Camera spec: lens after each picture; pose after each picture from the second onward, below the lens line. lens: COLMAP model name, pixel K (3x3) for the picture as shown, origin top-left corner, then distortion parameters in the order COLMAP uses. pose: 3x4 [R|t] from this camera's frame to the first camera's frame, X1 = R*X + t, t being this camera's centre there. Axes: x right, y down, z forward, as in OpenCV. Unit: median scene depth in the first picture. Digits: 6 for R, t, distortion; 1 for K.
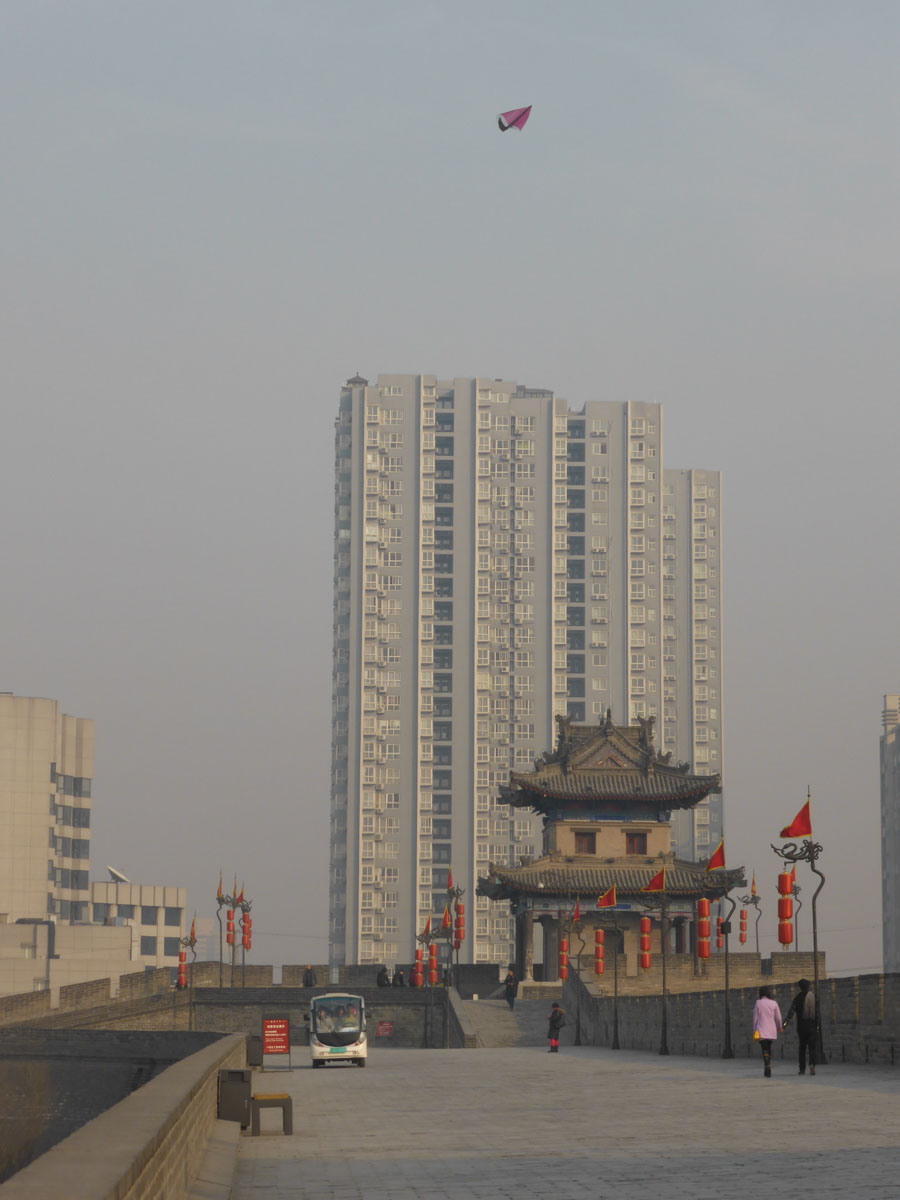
lens RADIAL K [[3226.6, 0, 450.0], [0, 3226.6, 600.0], [0, 0, 1]] dist [0.397771, -1.151816]
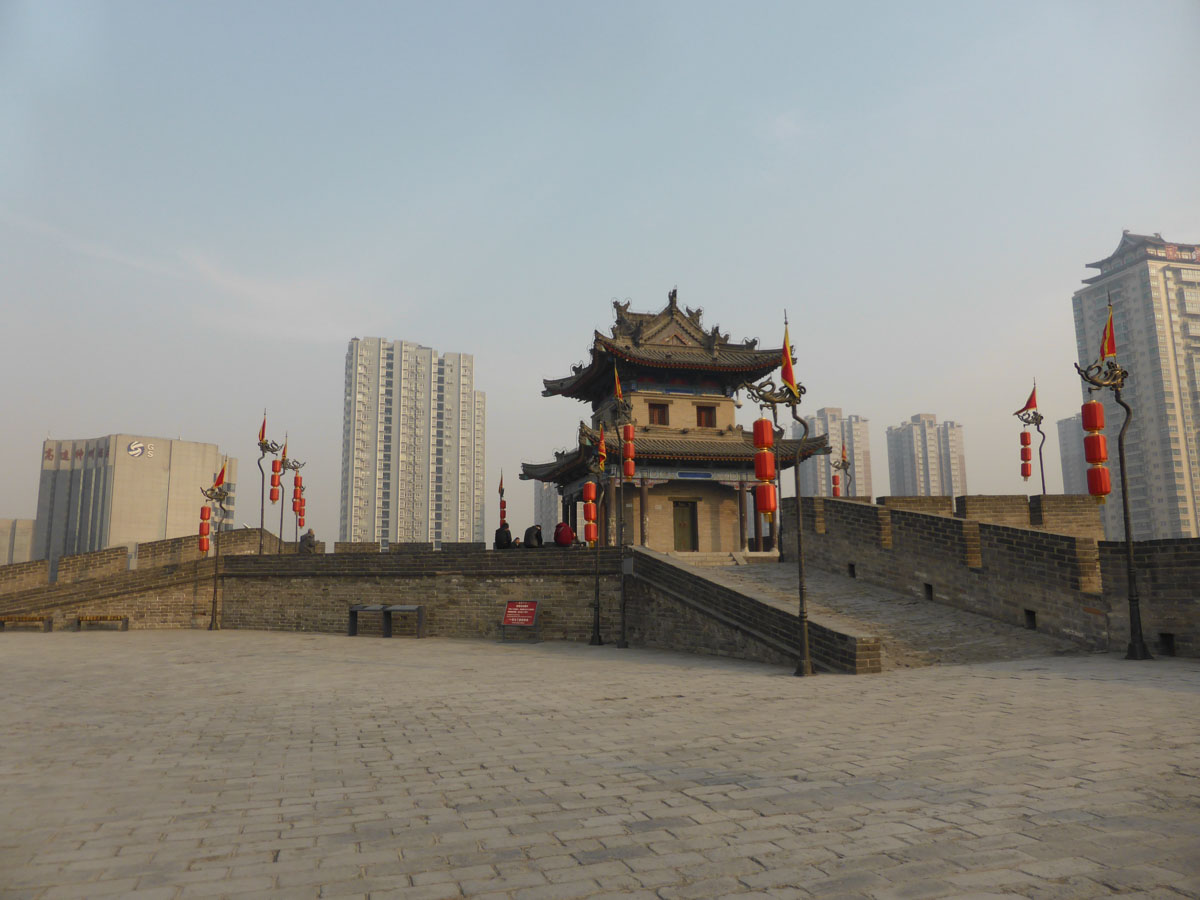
lens RADIAL K [[881.8, 0, 597.1], [0, 881.8, 465.3], [0, 0, 1]] dist [-0.055990, 0.055123]
pose [[0.967340, 0.021850, 0.252540, -0.021257], [-0.019724, 0.999746, -0.010948, 0.045296], [-0.252715, 0.005610, 0.967524, 0.358109]]
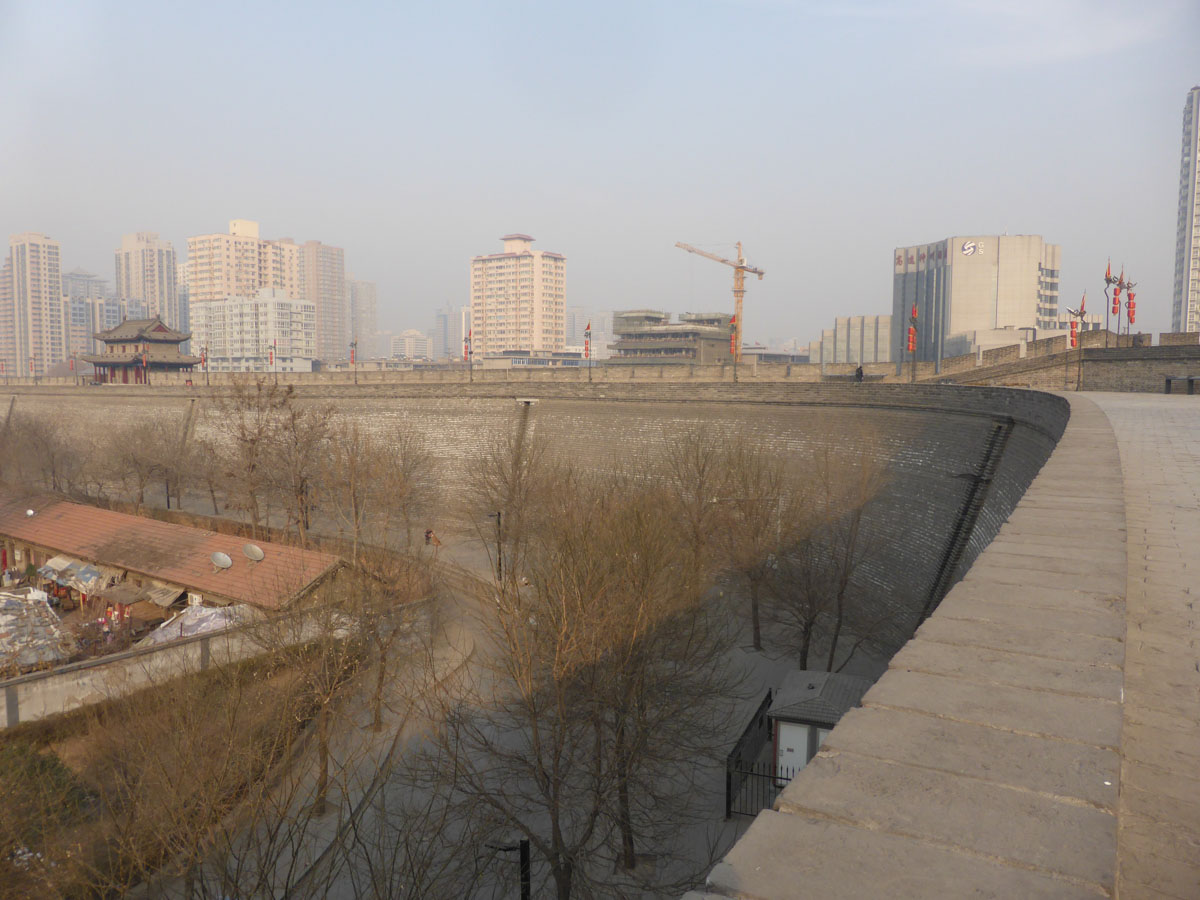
lens RADIAL K [[881.8, 0, 597.1], [0, 881.8, 465.3], [0, 0, 1]] dist [-0.055990, 0.055123]
pose [[0.819123, 0.039916, -0.572227, -0.016912], [0.093791, 0.974831, 0.202258, 0.034905], [0.565898, -0.219344, 0.794763, 0.276601]]
